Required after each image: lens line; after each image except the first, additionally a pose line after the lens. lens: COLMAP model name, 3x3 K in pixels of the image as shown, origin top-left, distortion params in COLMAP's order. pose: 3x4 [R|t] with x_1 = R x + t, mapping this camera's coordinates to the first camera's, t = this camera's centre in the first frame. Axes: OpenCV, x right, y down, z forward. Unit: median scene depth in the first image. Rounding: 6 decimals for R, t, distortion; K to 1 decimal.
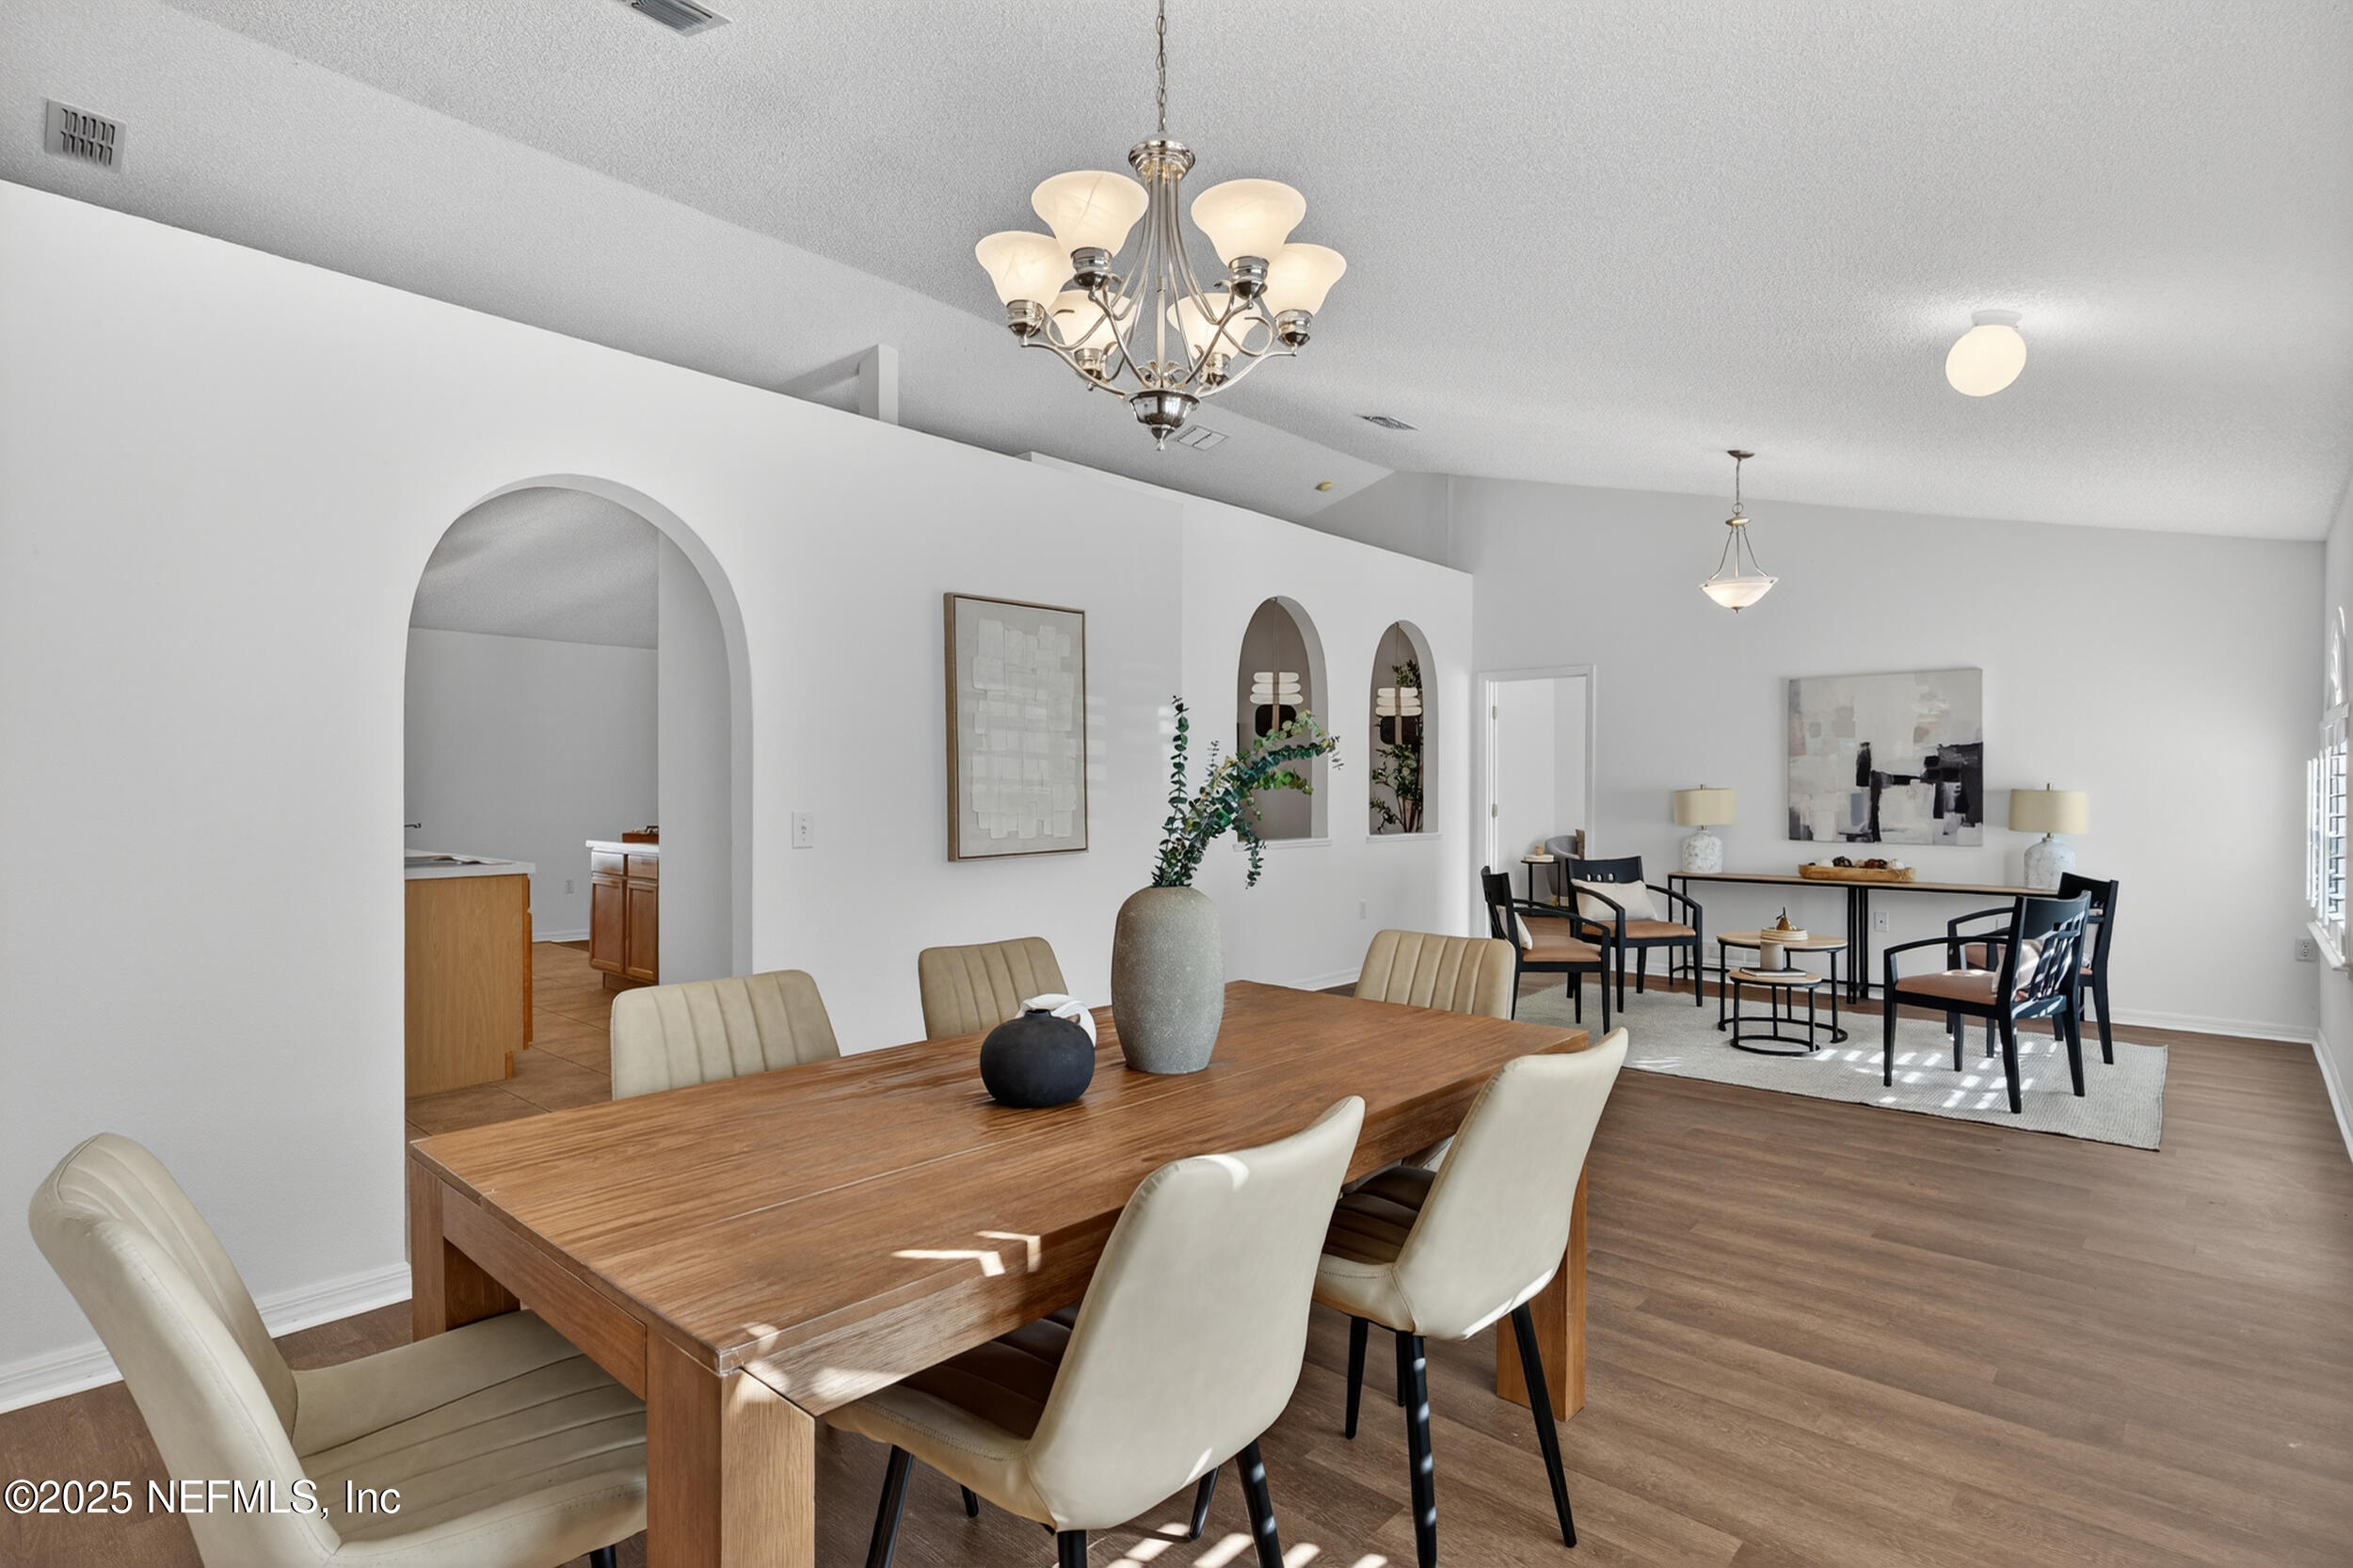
lens RADIAL K [[1153.9, 0, 1174.7], [0, 1153.9, 792.3], [0, 0, 1]] dist [-0.000616, 0.002940]
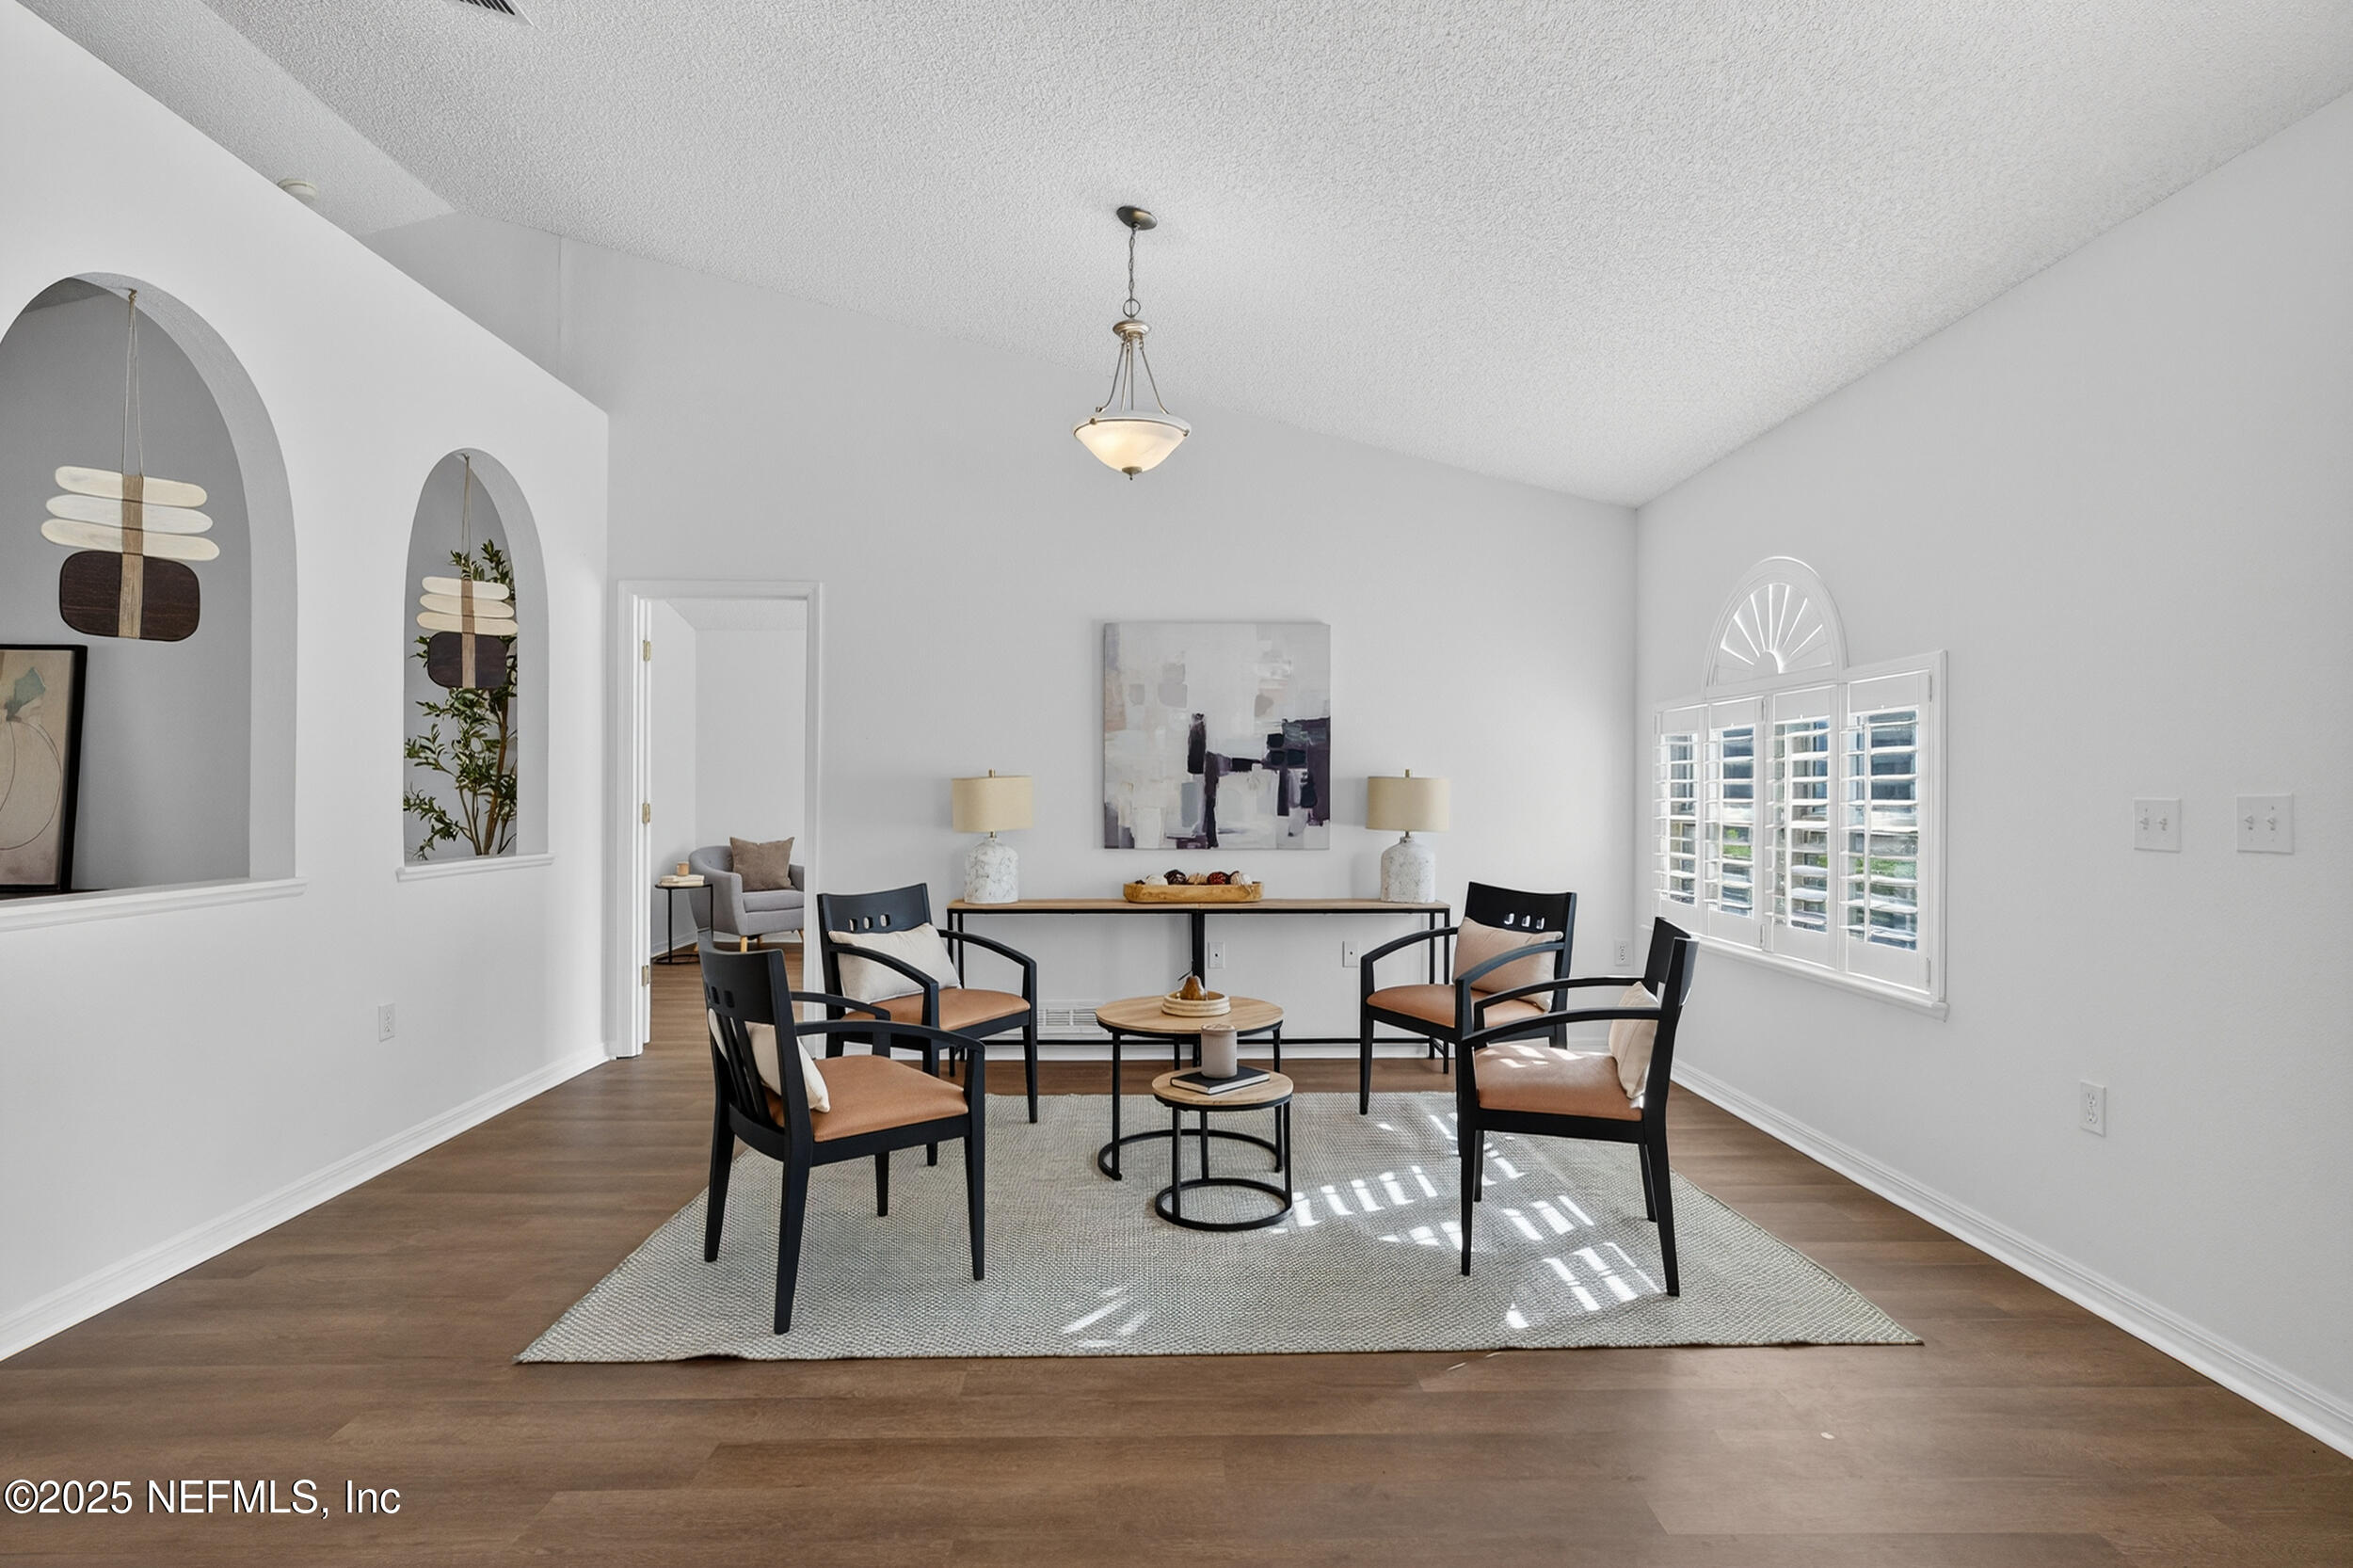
lens RADIAL K [[1153.9, 0, 1166.9], [0, 1153.9, 787.7], [0, 0, 1]] dist [-0.000616, 0.002940]
pose [[0.721766, 0.002769, 0.692131, 0.070628], [0.001419, 0.999984, -0.005480, 0.007918], [-0.692135, 0.004937, 0.721751, 0.469553]]
